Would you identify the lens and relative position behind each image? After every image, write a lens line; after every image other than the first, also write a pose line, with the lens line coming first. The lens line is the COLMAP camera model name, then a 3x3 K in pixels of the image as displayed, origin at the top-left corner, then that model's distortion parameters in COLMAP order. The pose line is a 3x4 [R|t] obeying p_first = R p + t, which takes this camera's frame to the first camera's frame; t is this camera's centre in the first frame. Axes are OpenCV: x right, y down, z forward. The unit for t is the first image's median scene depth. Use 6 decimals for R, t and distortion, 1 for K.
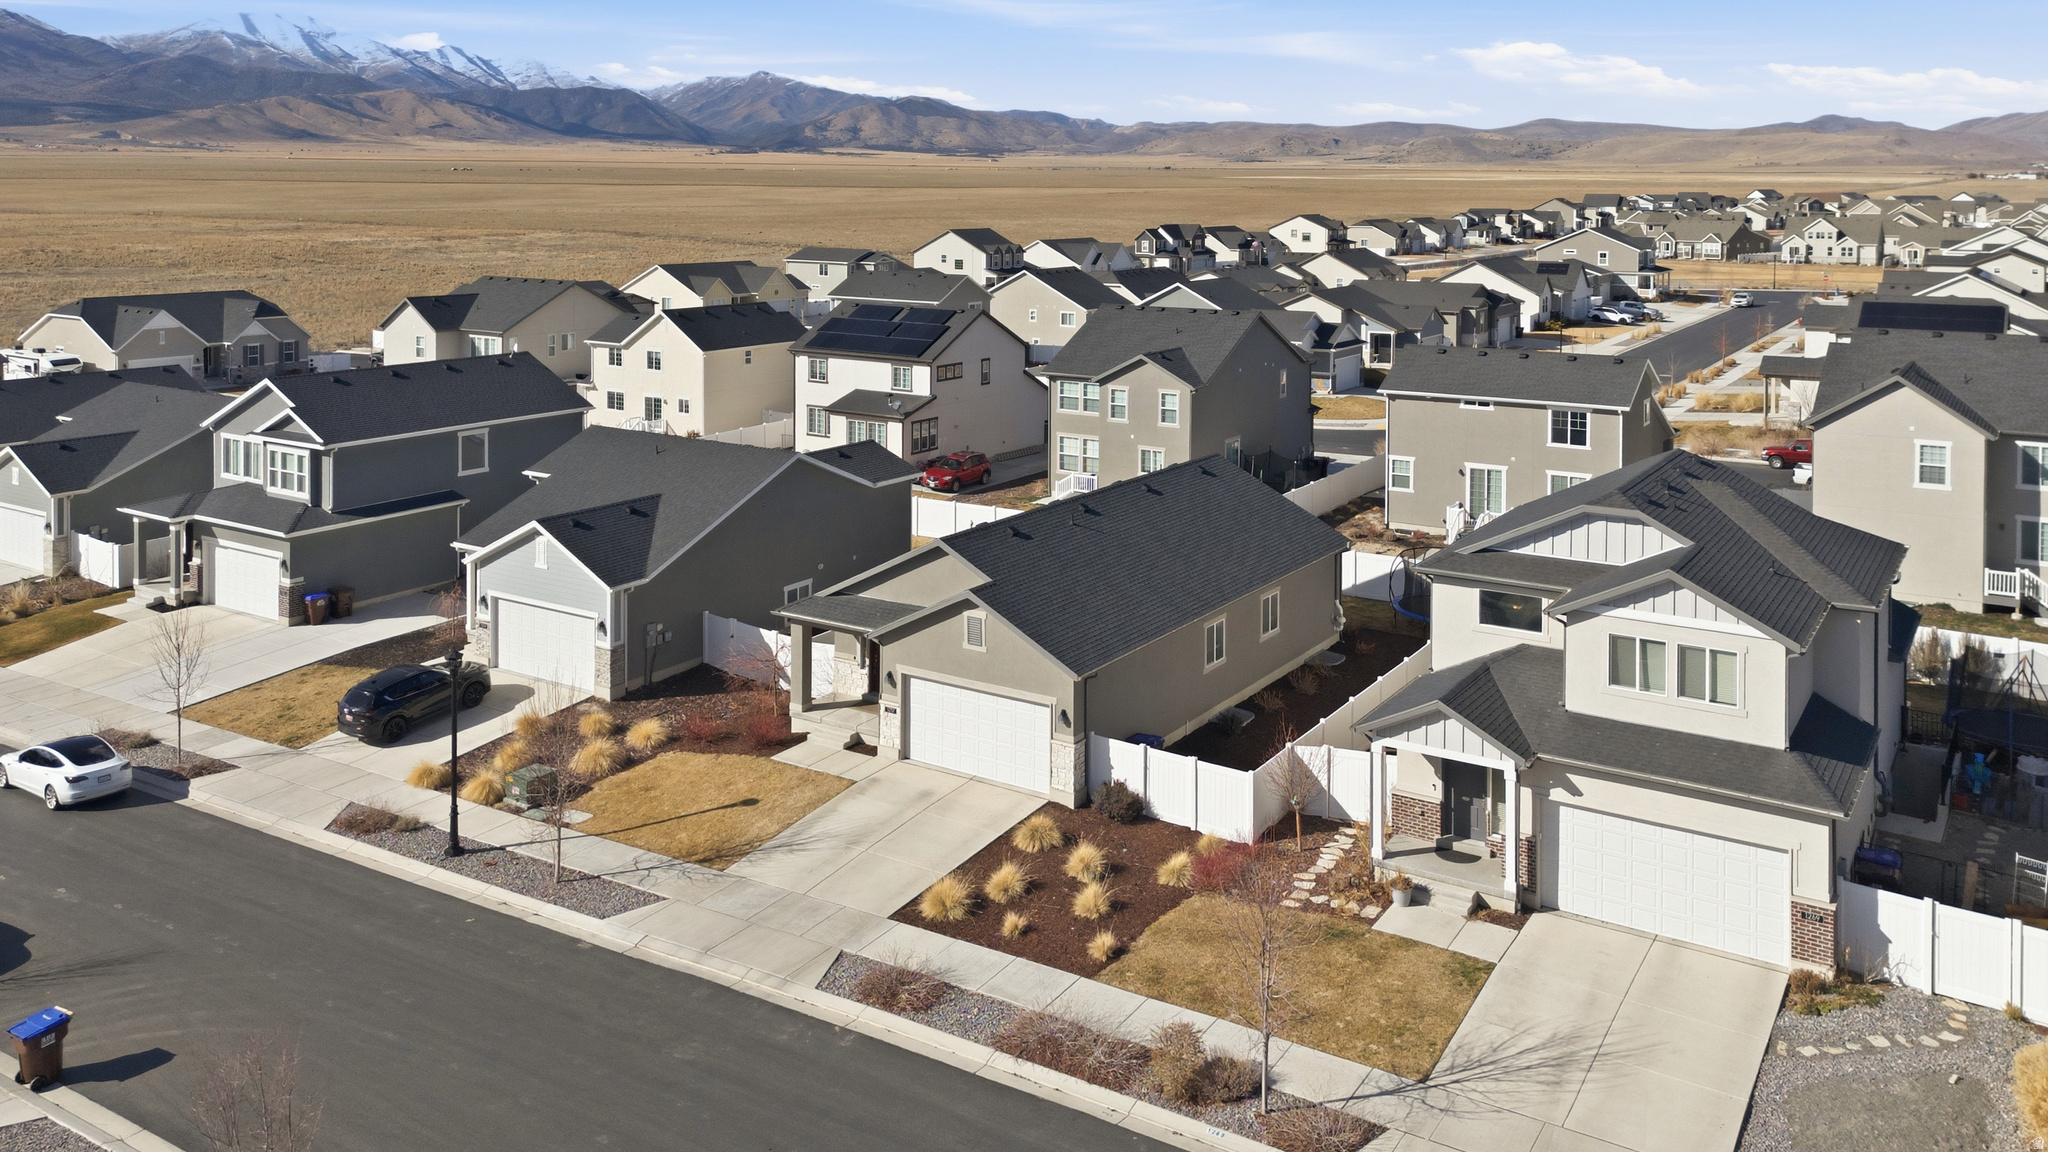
lens RADIAL K [[1526.4, 0, 1036.9], [0, 1526.4, 407.1], [0, 0, 1]] dist [0.052221, -0.000895]
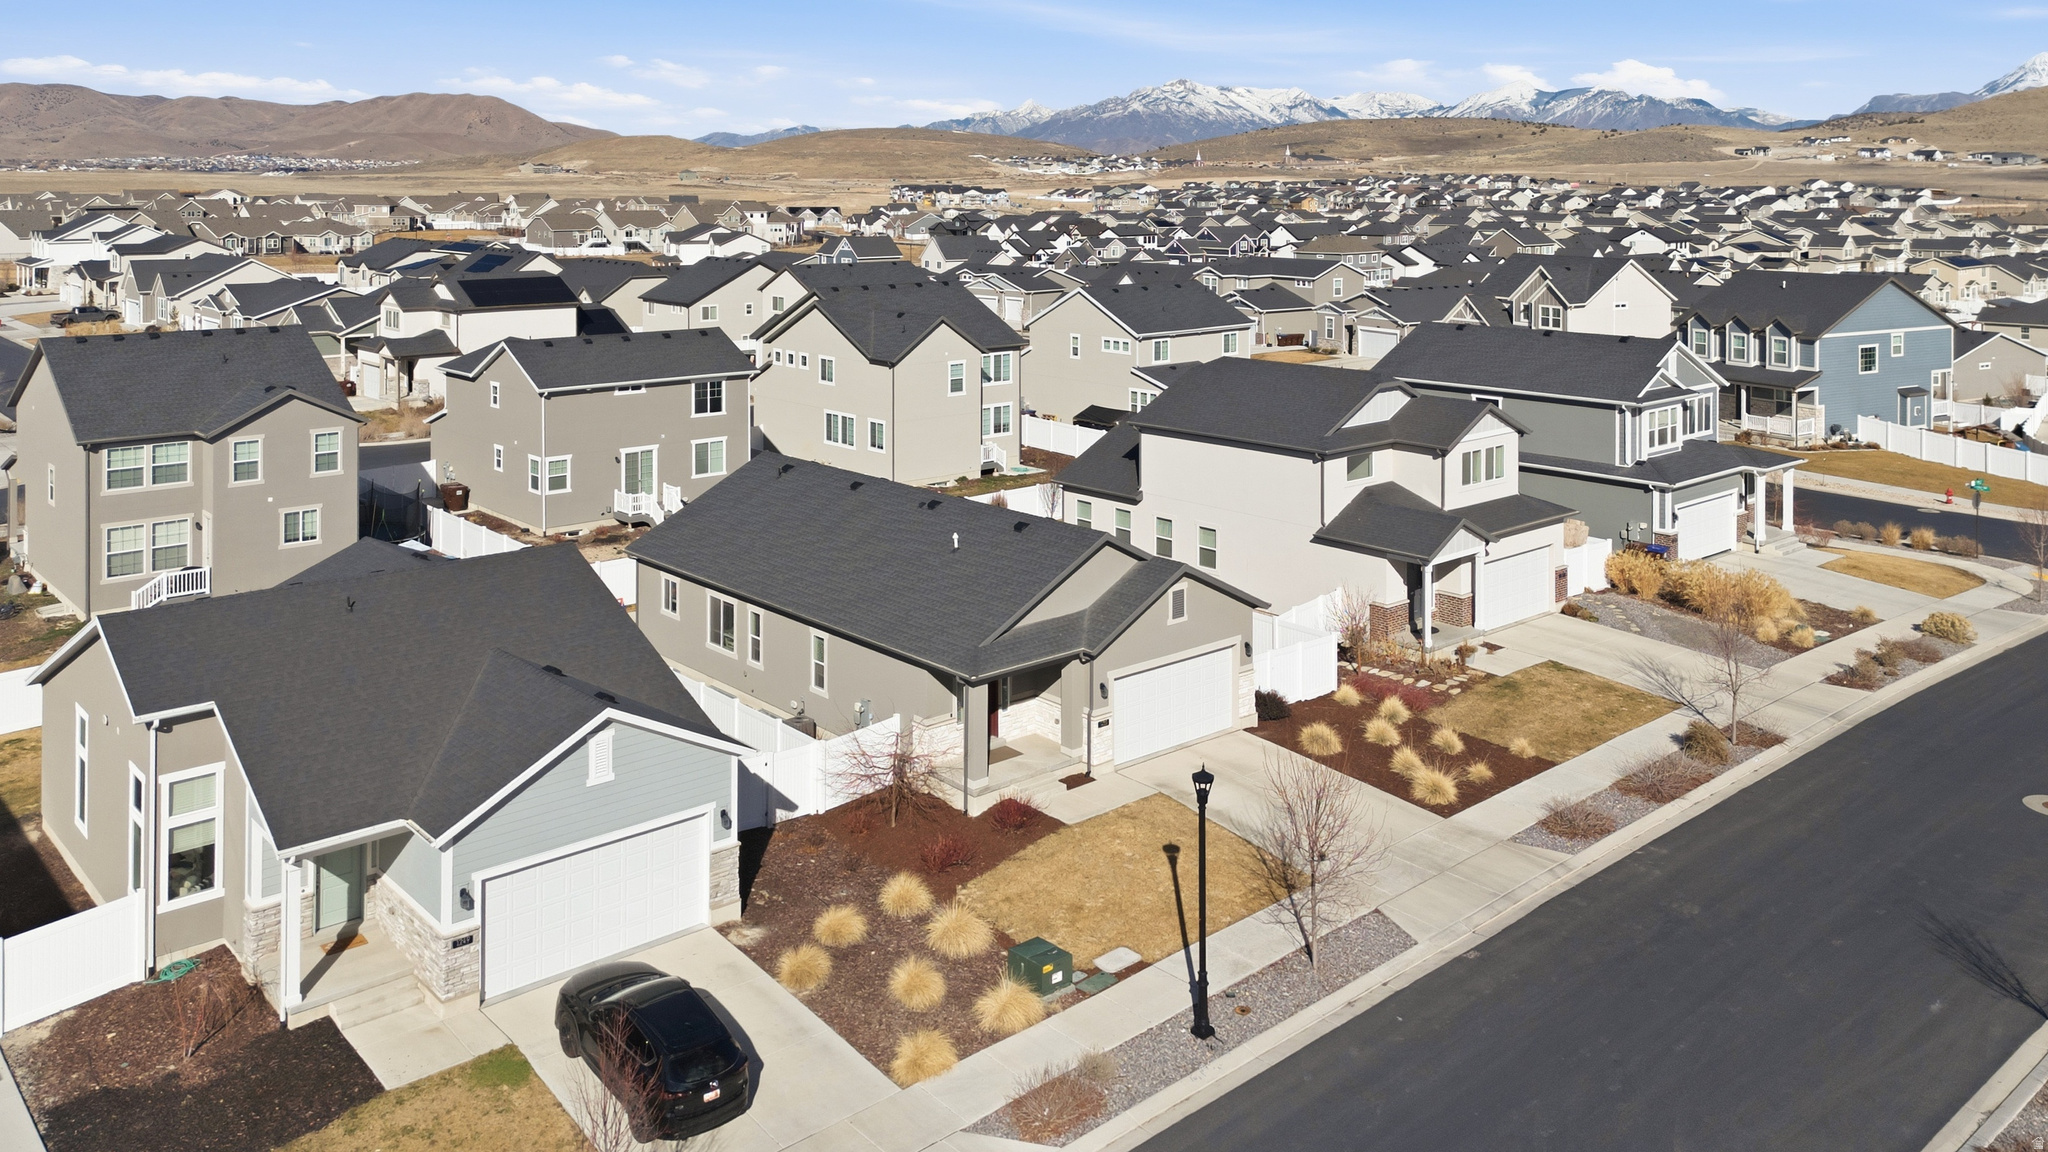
lens RADIAL K [[1543.5, 0, 1035.4], [0, 1543.5, 295.7], [0, 0, 1]] dist [0.032574, -0.000440]
pose [[0.278367, -0.069053, 0.957989, -0.954793], [0.131347, 0.990779, 0.033250, -0.096132], [-0.951451, 0.116574, 0.284870, 0.699969]]
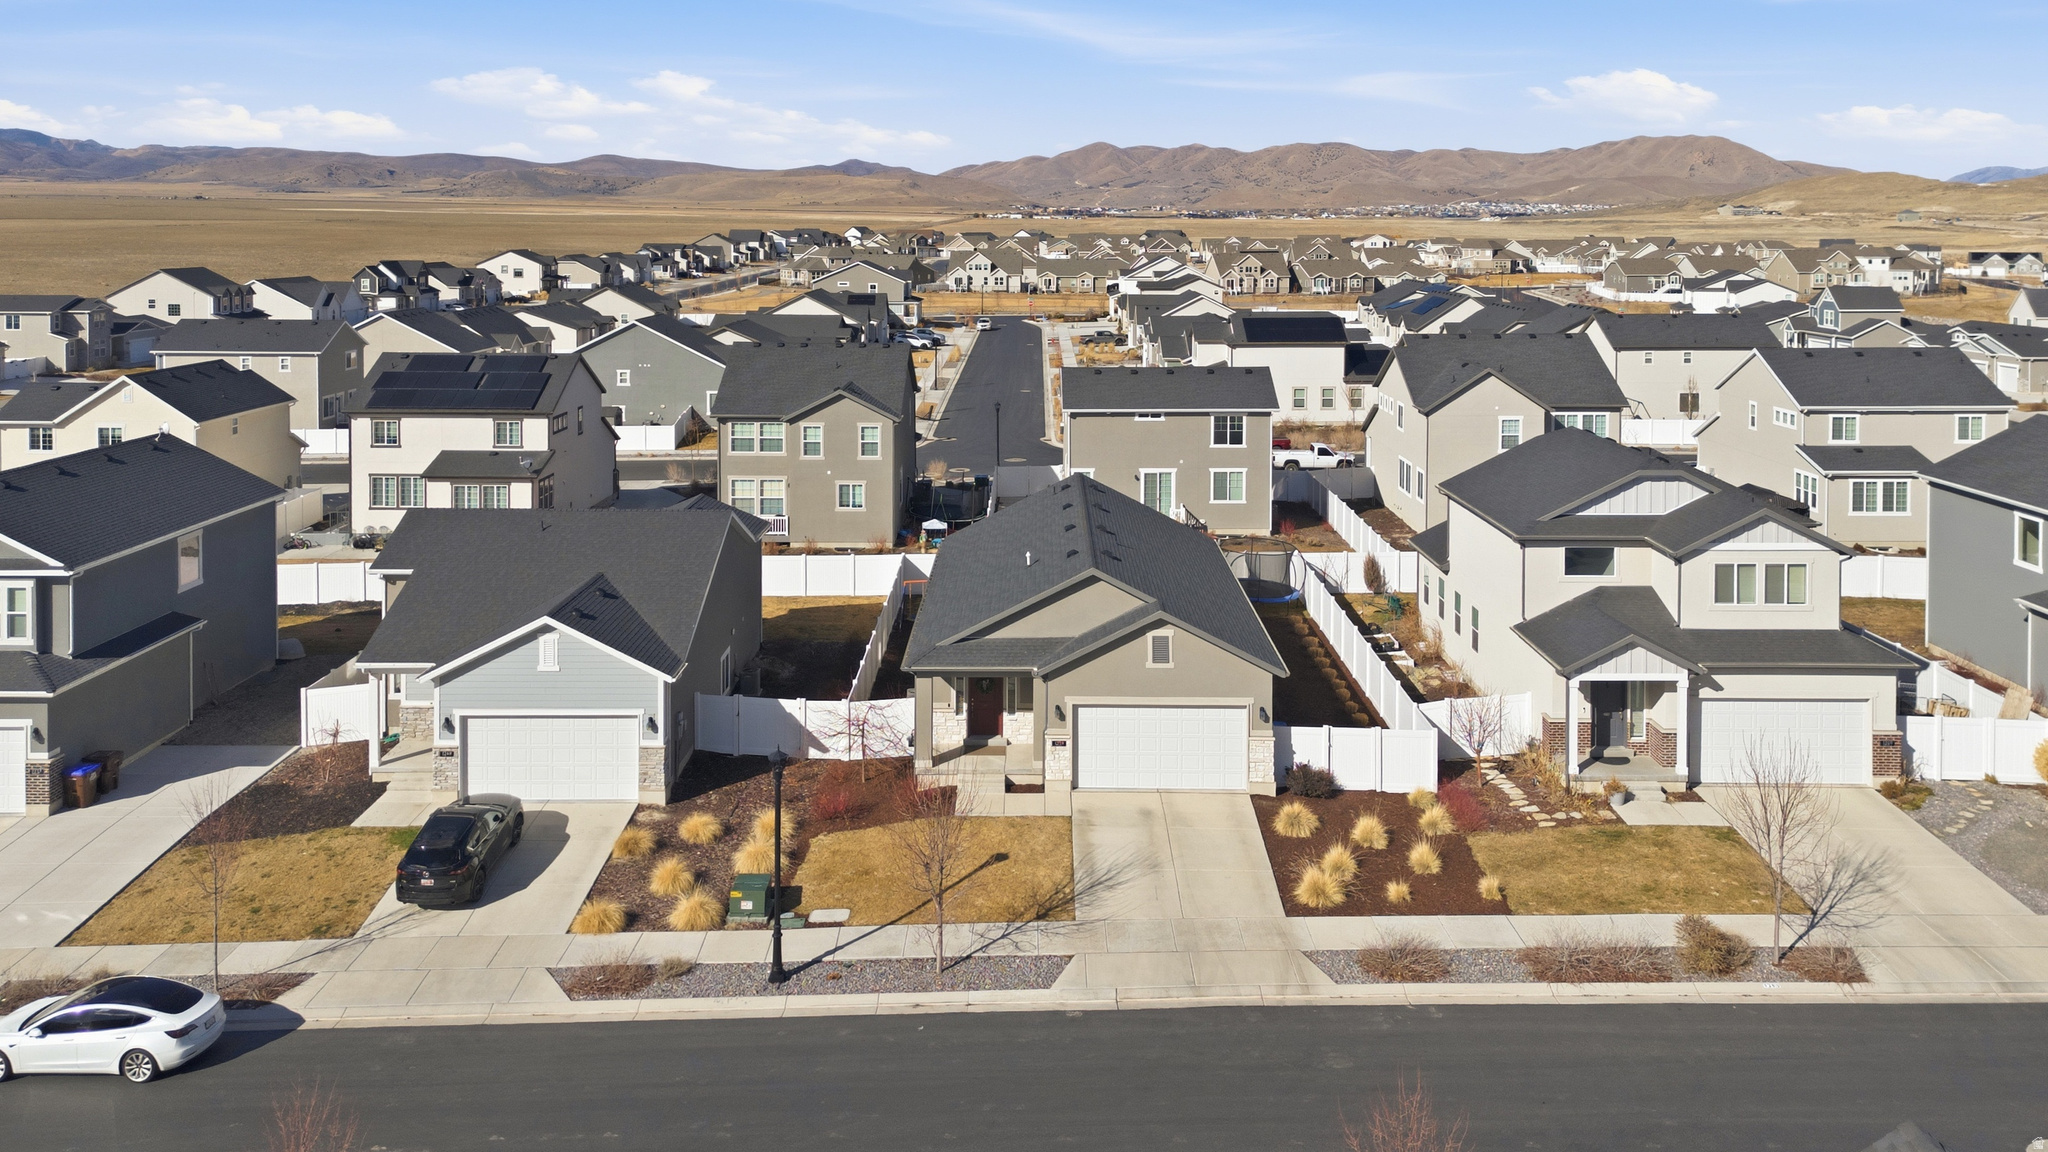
lens RADIAL K [[1526.4, 0, 1036.9], [0, 1526.4, 407.1], [0, 0, 1]] dist [0.052221, -0.000895]
pose [[0.844100, -0.063394, 0.532425, -0.597432], [0.075293, 0.997161, -0.000639, -0.021388], [-0.530873, 0.040627, 0.846477, 0.141259]]
